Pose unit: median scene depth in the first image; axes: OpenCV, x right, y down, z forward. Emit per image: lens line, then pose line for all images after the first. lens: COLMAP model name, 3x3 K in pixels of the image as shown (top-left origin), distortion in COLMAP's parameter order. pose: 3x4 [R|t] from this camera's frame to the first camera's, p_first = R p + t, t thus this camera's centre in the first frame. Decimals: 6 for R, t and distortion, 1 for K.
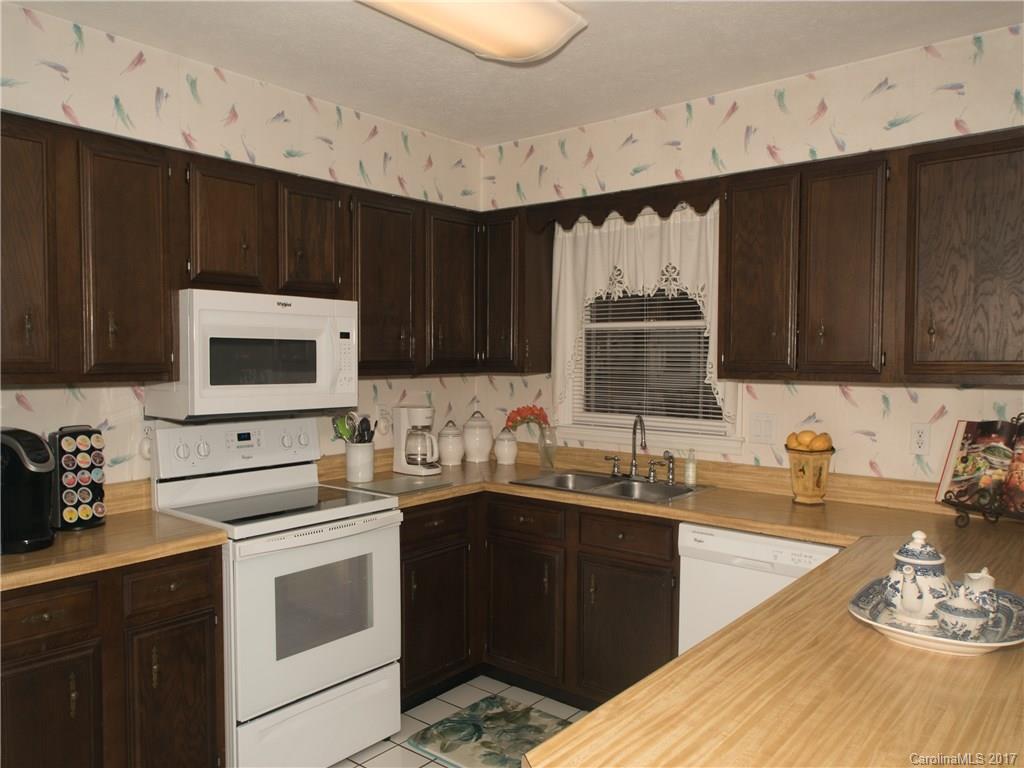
lens RADIAL K [[780.4, 0, 491.8], [0, 780.4, 383.2], [0, 0, 1]] dist [-0.003415, 0.007029]
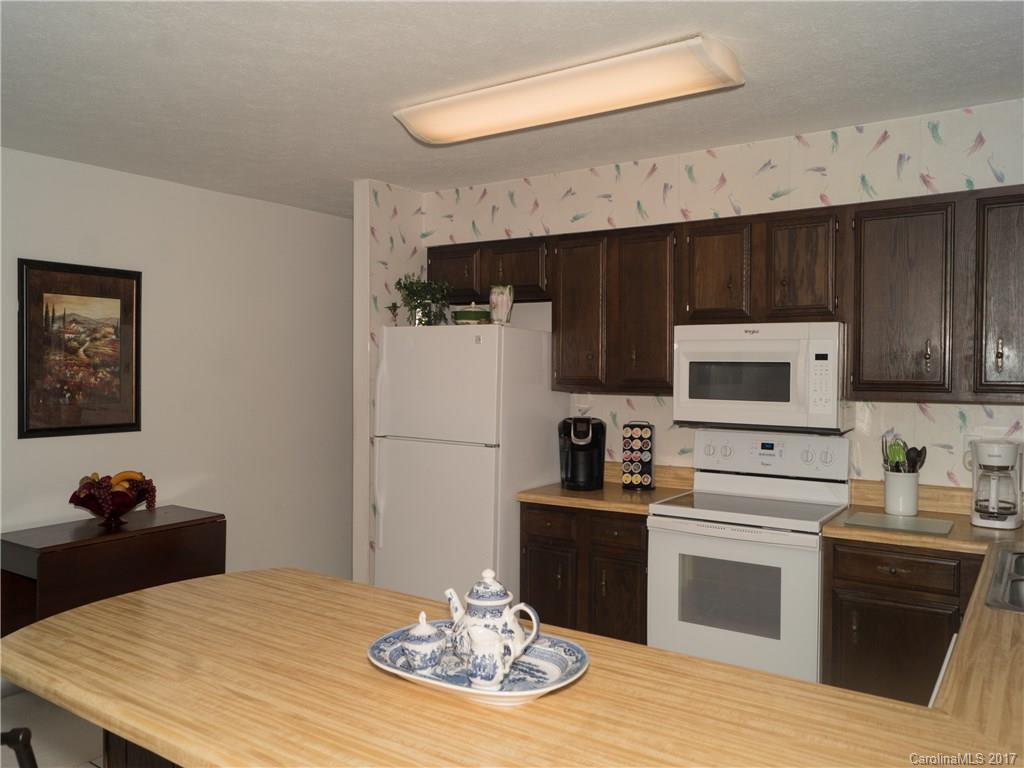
lens RADIAL K [[780.4, 0, 491.8], [0, 780.4, 383.2], [0, 0, 1]] dist [-0.003415, 0.007029]
pose [[0.083658, 0.016844, -0.996352, 0.870235], [-0.041731, 0.999039, 0.013385, -0.025131], [0.995620, 0.040459, 0.084281, 0.540864]]
